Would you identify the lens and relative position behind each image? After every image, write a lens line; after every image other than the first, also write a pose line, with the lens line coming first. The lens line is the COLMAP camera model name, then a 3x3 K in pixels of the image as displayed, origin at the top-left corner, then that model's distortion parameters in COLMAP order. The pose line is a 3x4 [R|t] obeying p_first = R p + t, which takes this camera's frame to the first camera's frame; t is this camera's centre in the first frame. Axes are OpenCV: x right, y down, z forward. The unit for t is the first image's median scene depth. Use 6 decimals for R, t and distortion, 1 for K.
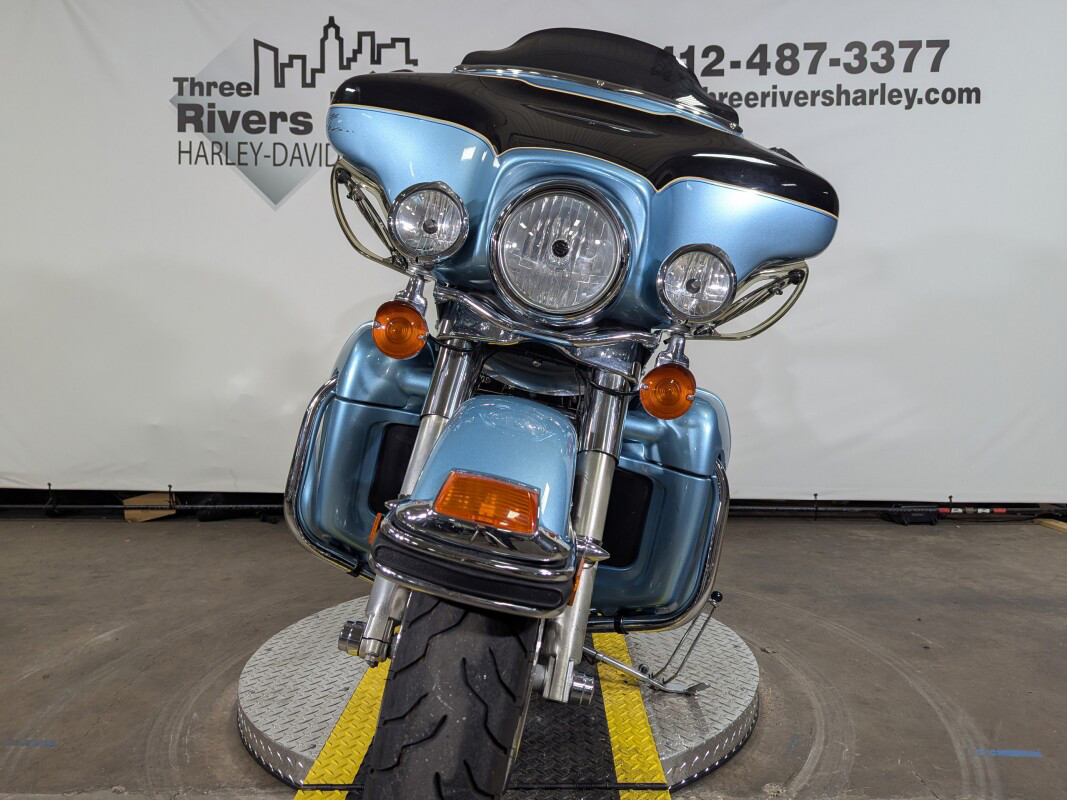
lens RADIAL K [[735.4, 0, 534.2], [0, 735.4, 402.8], [0, 0, 1]] dist [0.052584, -0.040304]
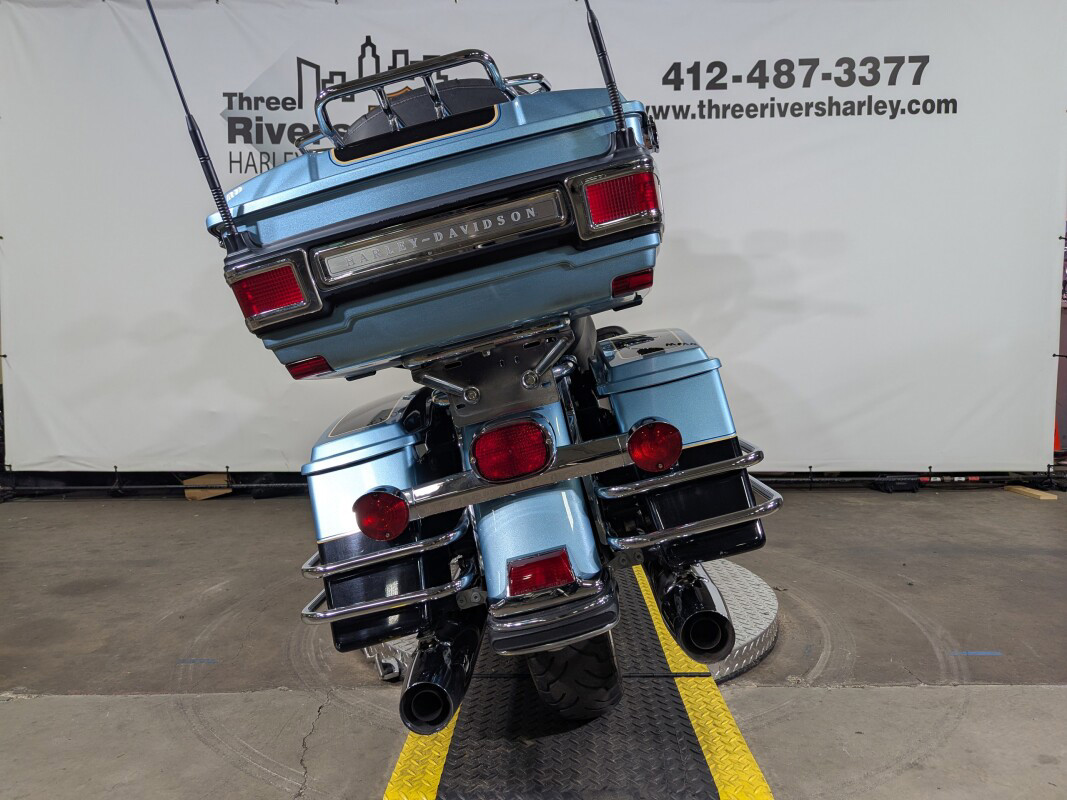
lens RADIAL K [[735.4, 0, 529.4], [0, 735.4, 407.4], [0, 0, 1]] dist [0.052584, -0.040304]
pose [[0.999793, -0.012168, 0.016325, -0.062148], [0.011840, 0.999728, 0.020078, 0.007201], [-0.016565, -0.019881, 0.999665, -0.109060]]
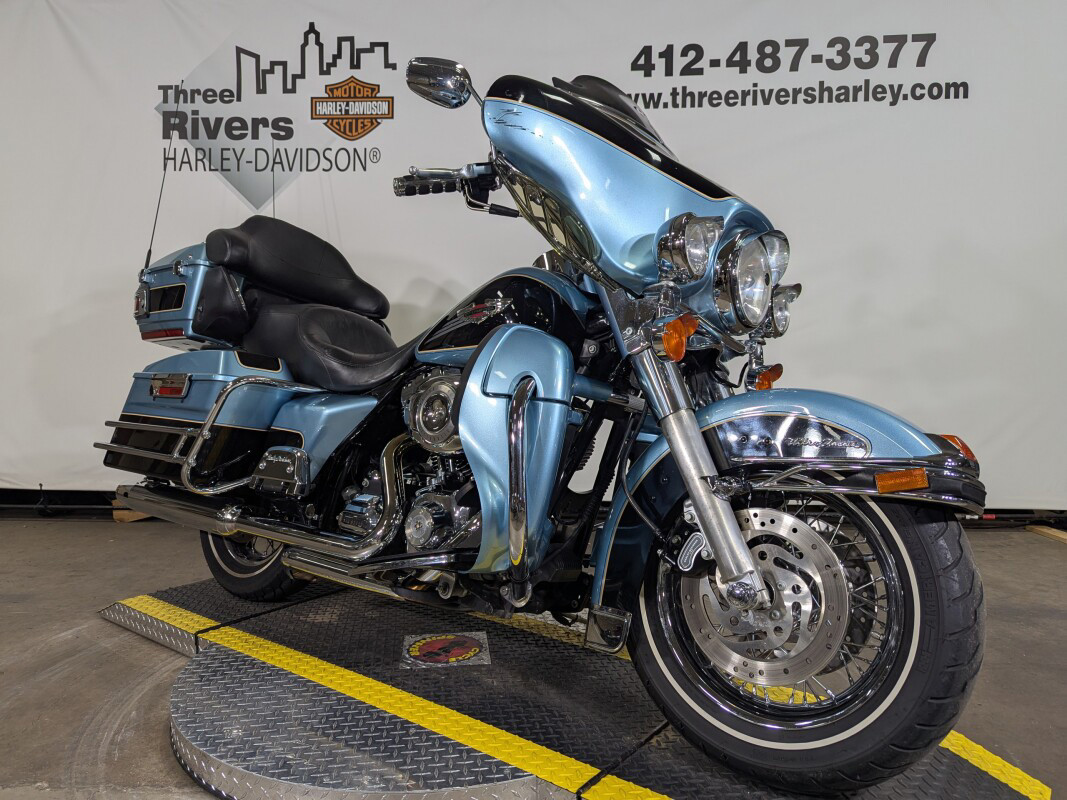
lens RADIAL K [[735.4, 0, 523.4], [0, 735.4, 406.1], [0, 0, 1]] dist [0.052584, -0.040304]
pose [[0.999176, 0.000803, -0.040571, 0.057464], [-0.000747, 0.999999, 0.001399, -0.000867], [0.040572, -0.001368, 0.999176, 0.003374]]
